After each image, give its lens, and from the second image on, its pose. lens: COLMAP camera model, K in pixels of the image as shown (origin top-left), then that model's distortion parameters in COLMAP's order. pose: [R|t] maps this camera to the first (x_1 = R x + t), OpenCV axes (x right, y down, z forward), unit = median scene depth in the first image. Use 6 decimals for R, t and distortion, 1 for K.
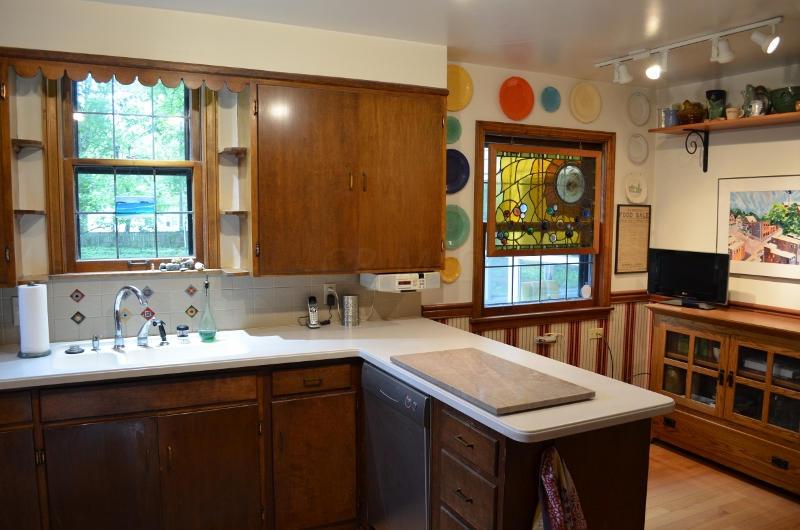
lens RADIAL K [[633.5, 0, 401.6], [0, 633.5, 274.1], [0, 0, 1]] dist [-0.079043, 0.005691]
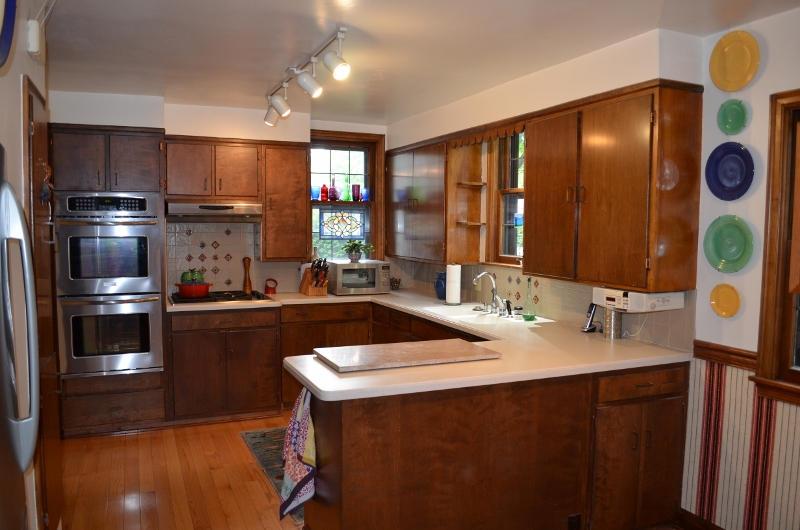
lens RADIAL K [[633.5, 0, 401.6], [0, 633.5, 274.1], [0, 0, 1]] dist [-0.079043, 0.005691]
pose [[-0.045429, 0.071427, -0.996411, 0.652588], [-0.102758, 0.991815, 0.075782, -0.042606], [0.993668, 0.105832, -0.037718, 0.498005]]
